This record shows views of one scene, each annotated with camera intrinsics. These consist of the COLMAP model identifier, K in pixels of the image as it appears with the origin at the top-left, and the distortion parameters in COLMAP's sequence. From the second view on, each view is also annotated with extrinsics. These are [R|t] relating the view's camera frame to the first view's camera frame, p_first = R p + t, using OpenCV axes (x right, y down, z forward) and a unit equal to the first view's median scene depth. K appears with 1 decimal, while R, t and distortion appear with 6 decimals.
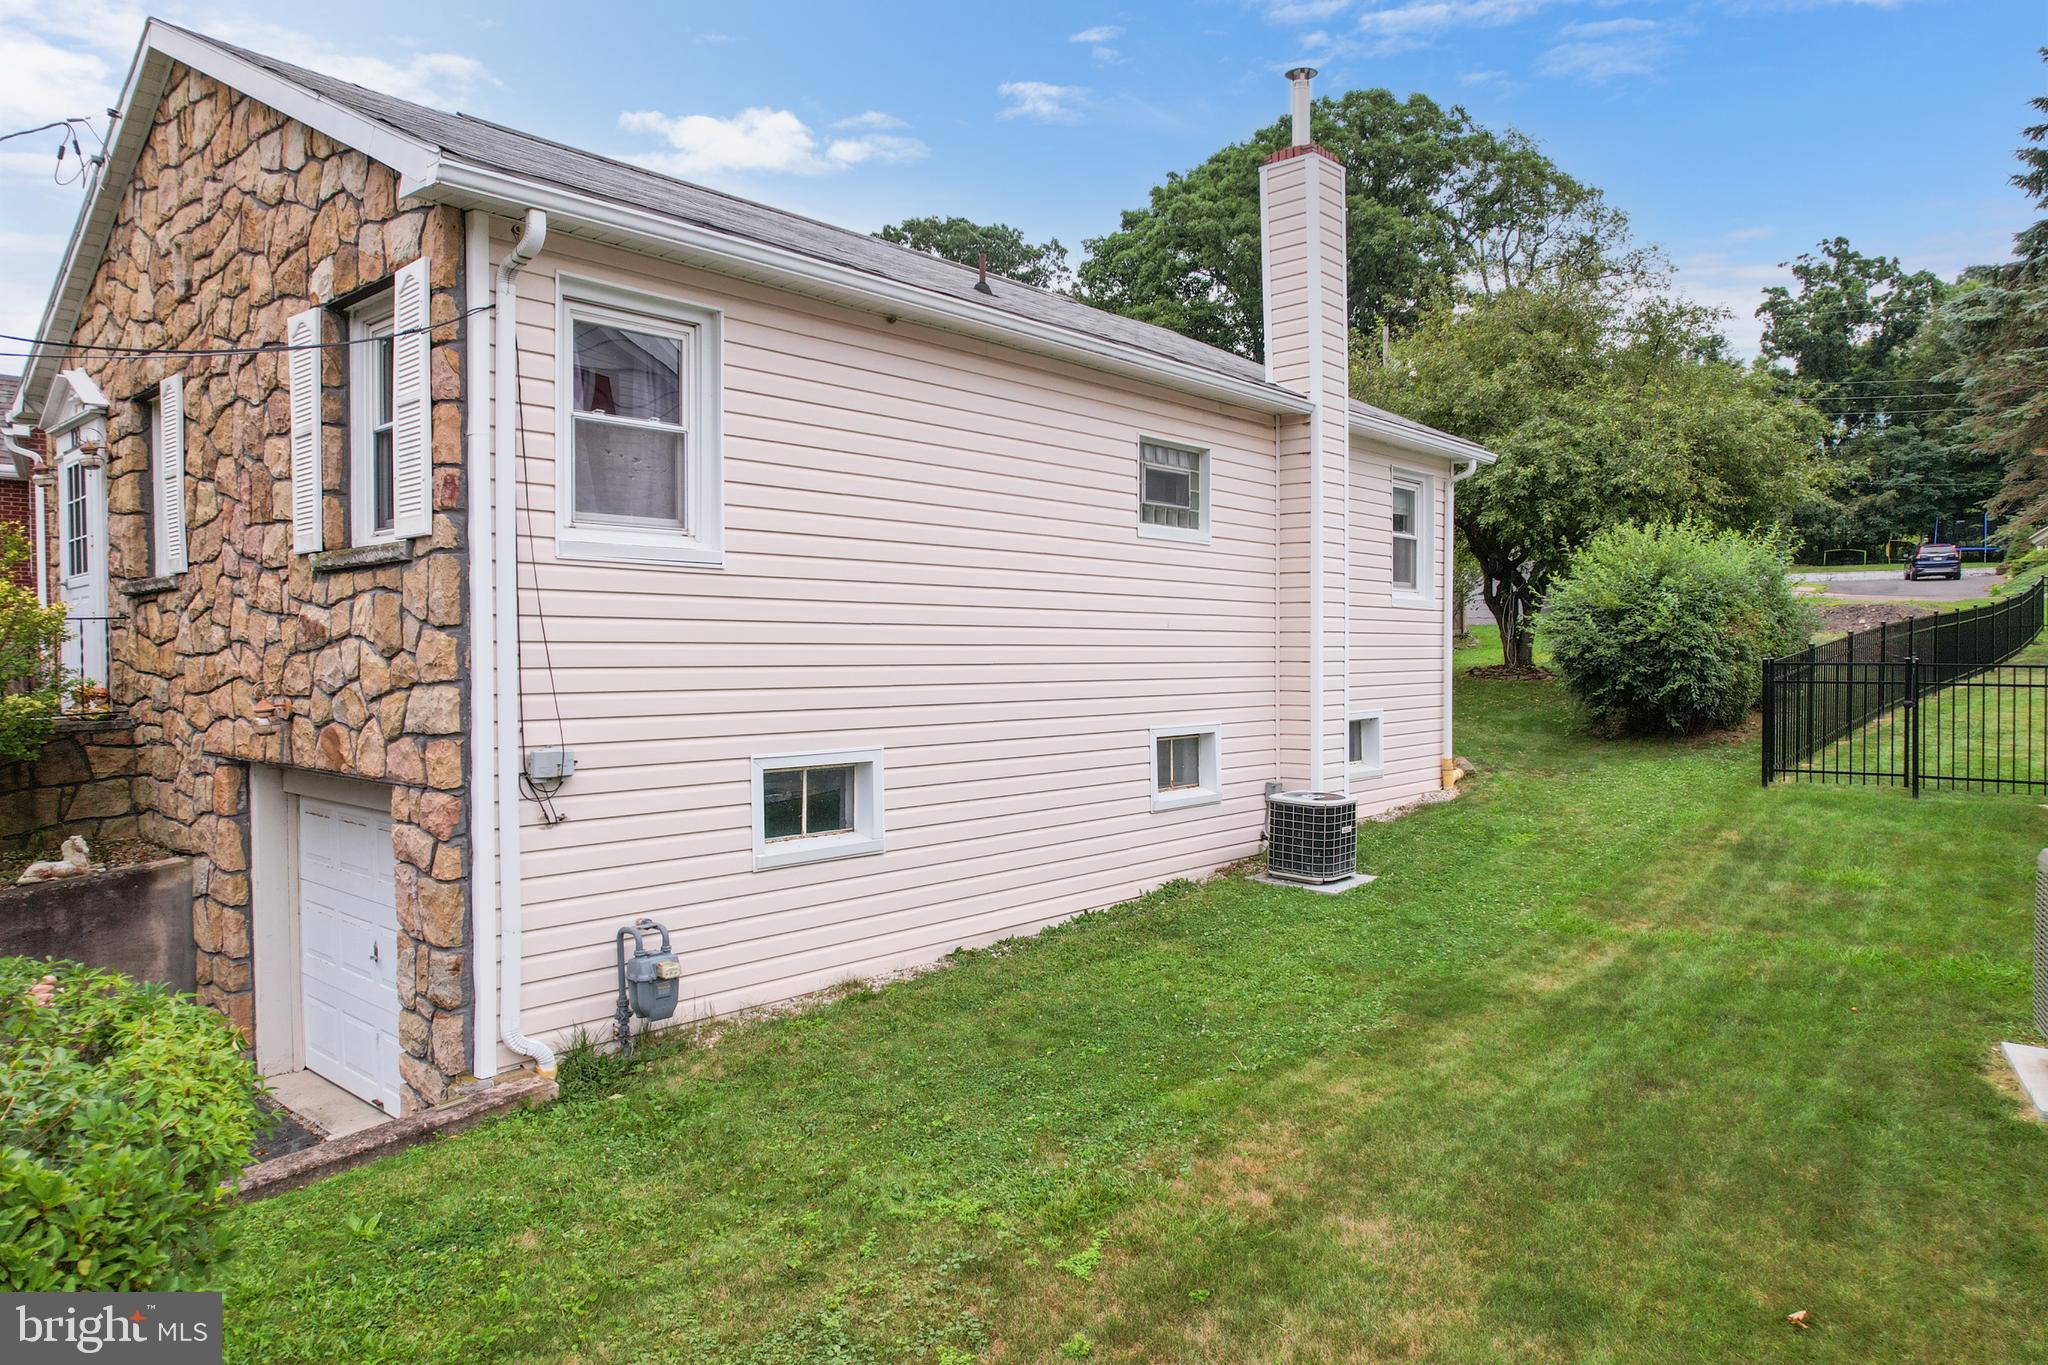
lens RADIAL K [[1296.6, 0, 1024.0], [0, 1296.6, 682.5], [0, 0, 1]] dist [-0.051309, 0.066777]
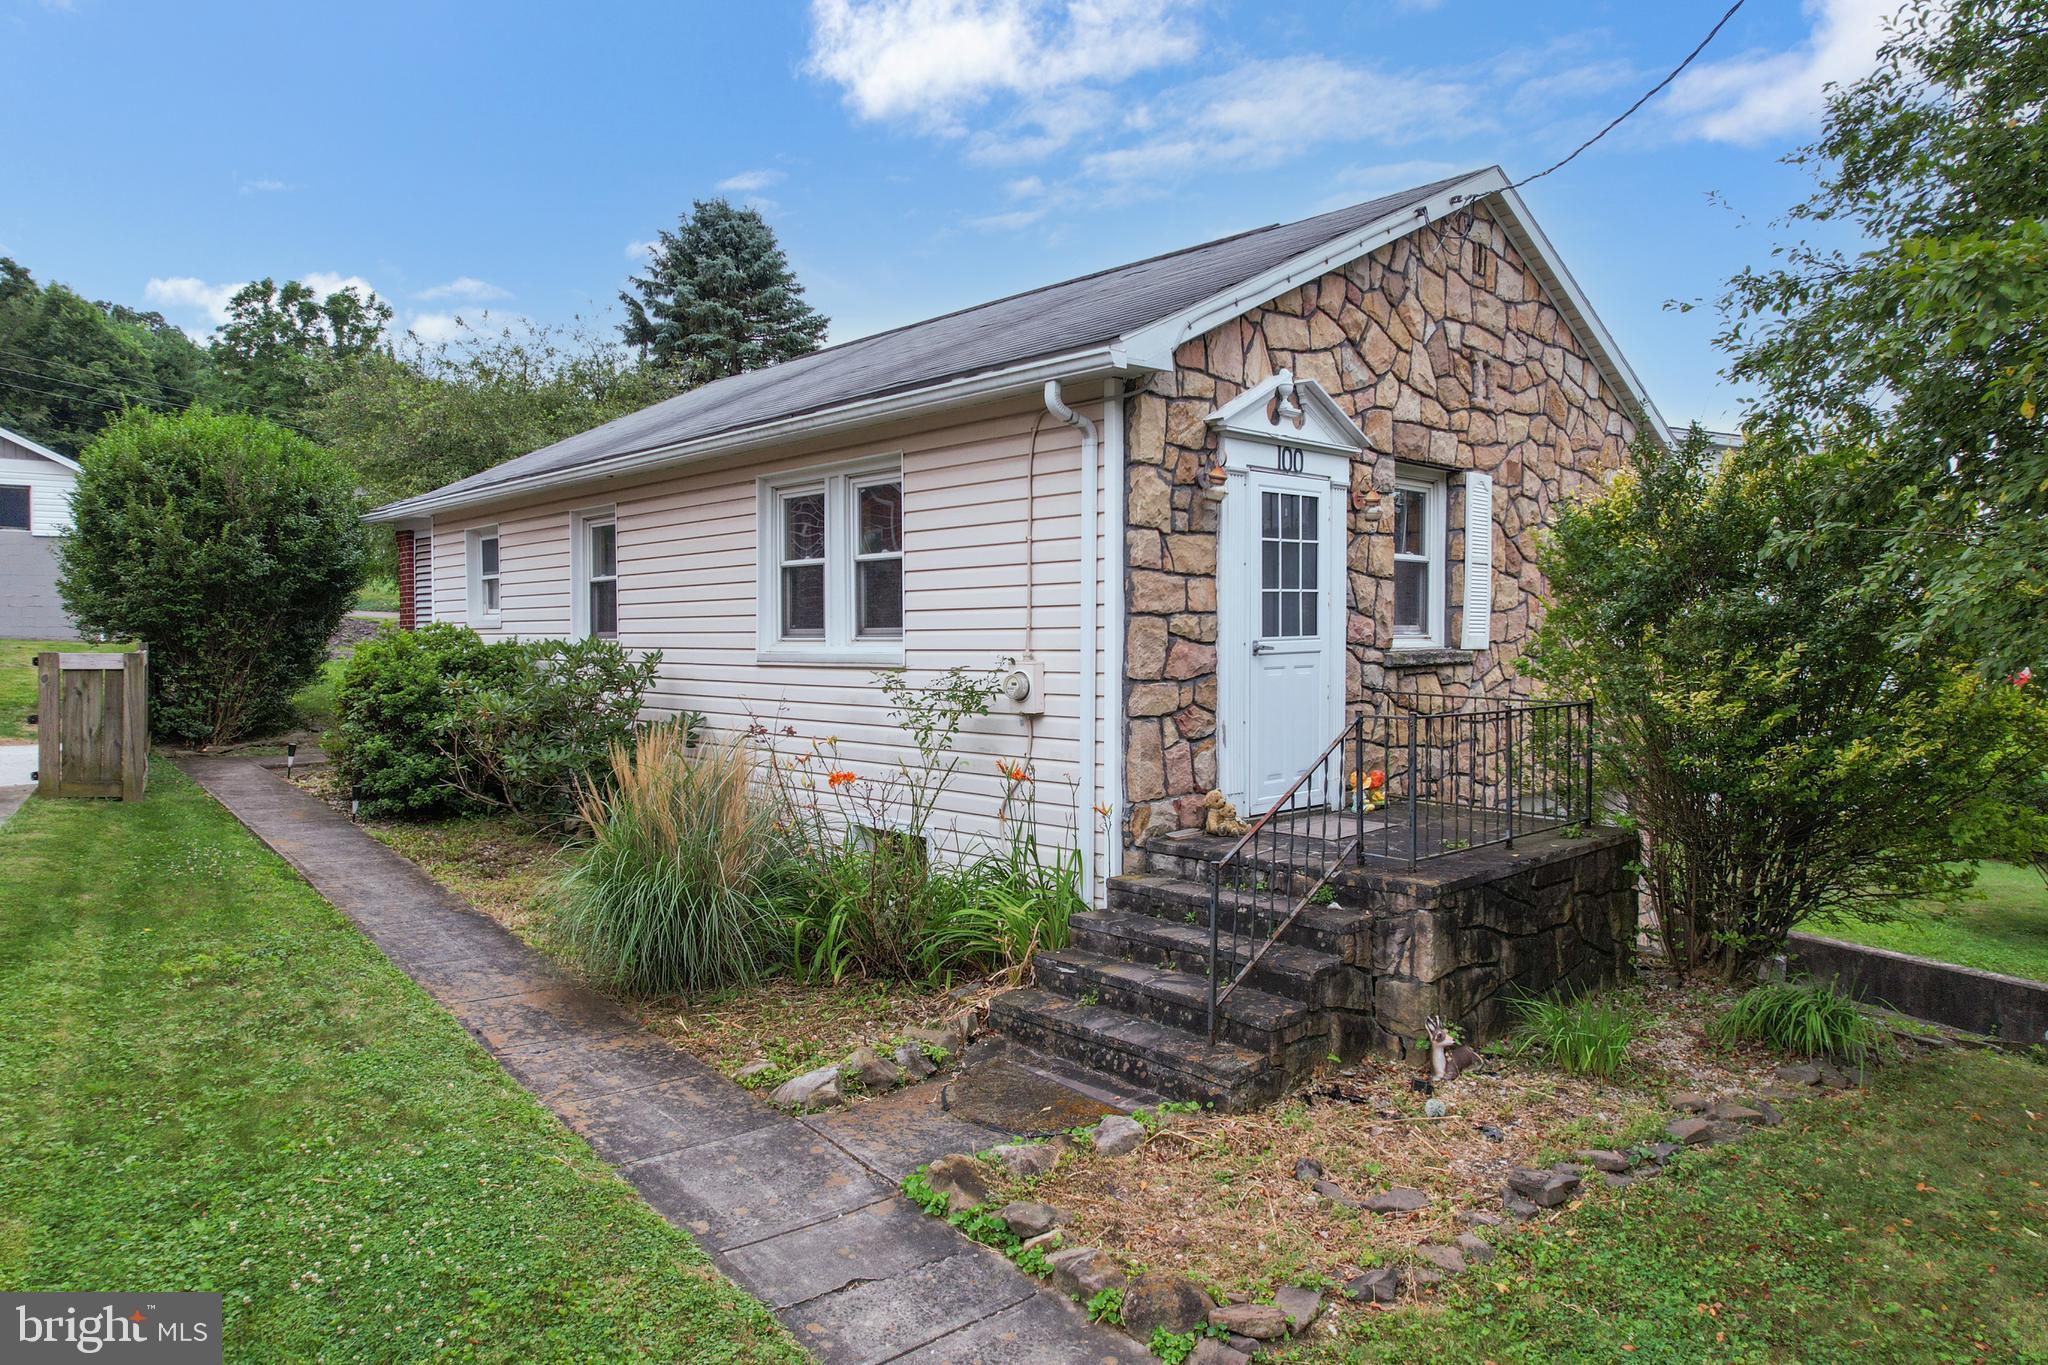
lens RADIAL K [[1315.0, 0, 1033.4], [0, 1315.0, 649.6], [0, 0, 1]] dist [-0.077075, 0.069959]
pose [[0.062913, -0.006309, 0.997999, -1.837531], [0.023676, 0.999708, 0.004827, -0.100989], [-0.997738, 0.023325, 0.063044, 1.334815]]
